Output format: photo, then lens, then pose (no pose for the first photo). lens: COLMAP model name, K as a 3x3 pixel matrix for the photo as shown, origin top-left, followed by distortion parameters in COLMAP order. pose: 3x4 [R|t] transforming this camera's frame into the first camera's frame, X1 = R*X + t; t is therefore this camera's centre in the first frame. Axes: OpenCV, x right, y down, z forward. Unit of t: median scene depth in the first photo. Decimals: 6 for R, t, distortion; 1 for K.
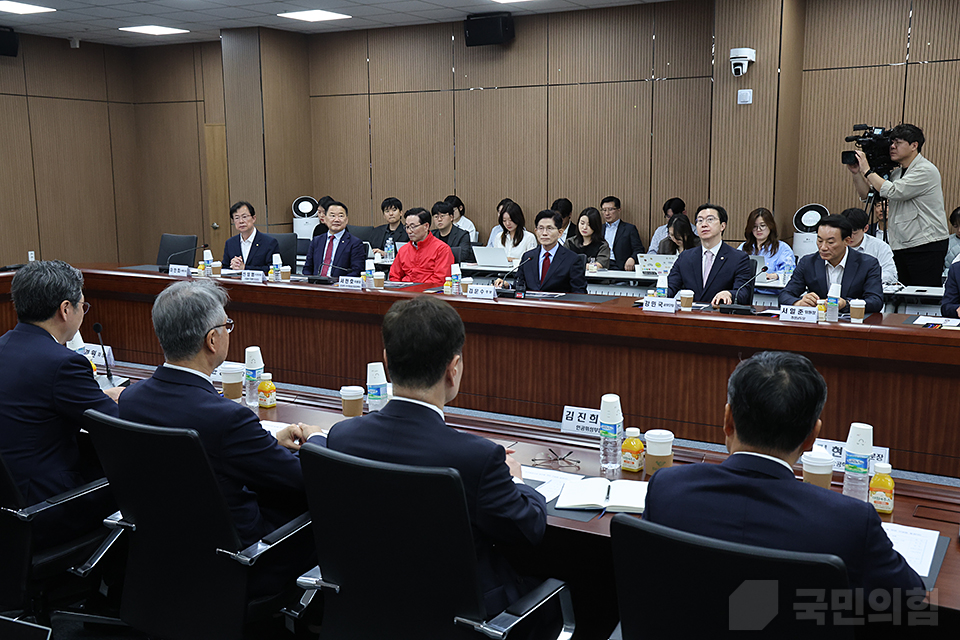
lens RADIAL K [[1094.4, 0, 480.0], [0, 1094.4, 320.0], [0, 0, 1]] dist [0.125197, -0.011206]
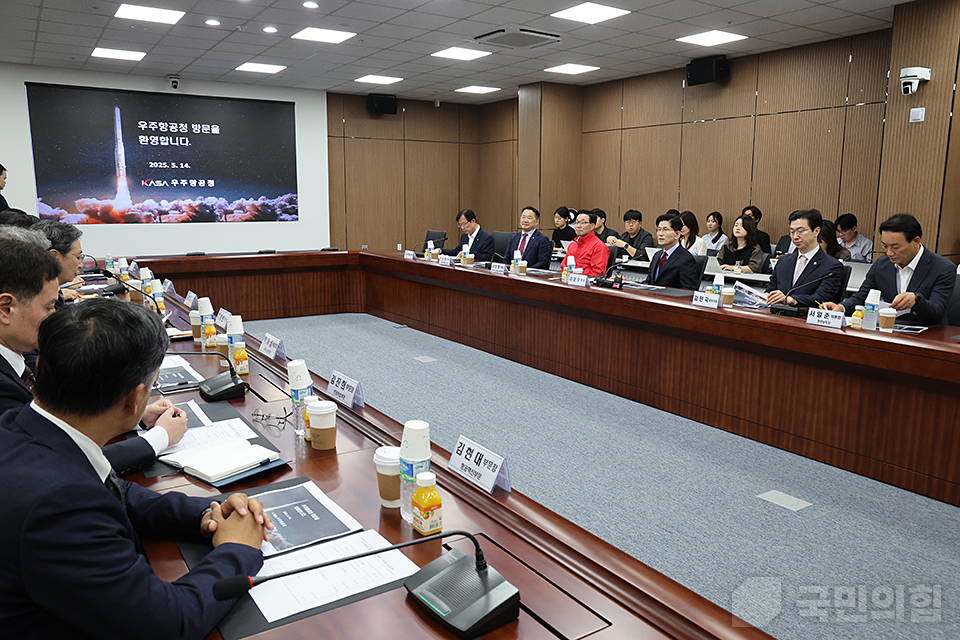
lens RADIAL K [[763.5, 0, 480.0], [0, 763.5, 320.0], [0, 0, 1]] dist [0.004494, 0.049917]
pose [[0.897426, 0.083574, -0.433177, 0.252321], [-0.077038, 0.996493, 0.032654, -0.001809], [0.434387, 0.004066, 0.900717, 0.213120]]
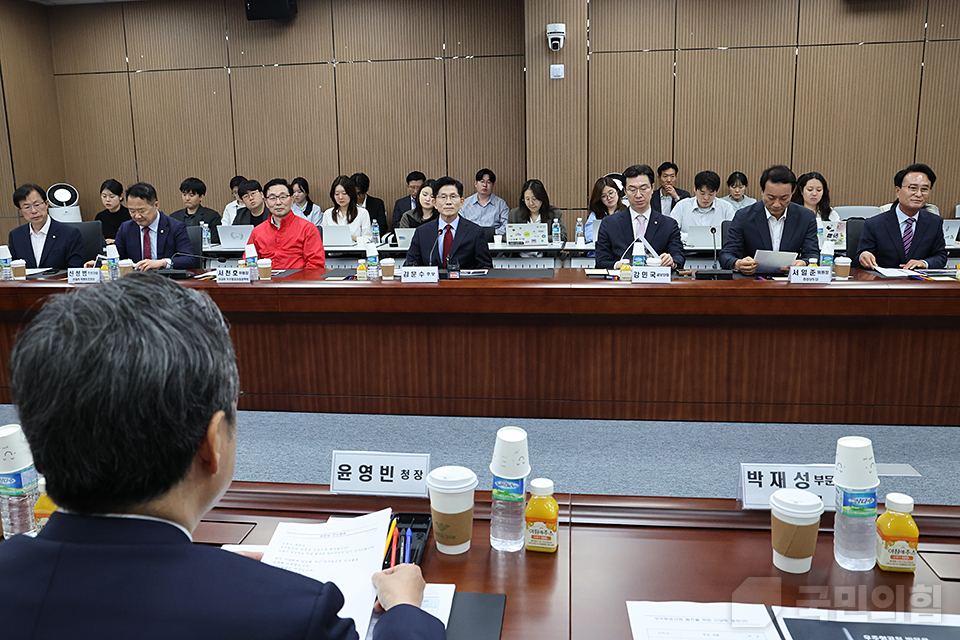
lens RADIAL K [[823.9, 0, 480.0], [0, 823.9, 320.0], [0, 0, 1]] dist [-0.093078, 0.141424]
pose [[0.912388, -0.092254, 0.398796, -0.199618], [0.073944, 0.995389, 0.061092, -0.024934], [-0.402593, -0.026251, 0.915002, 0.395692]]
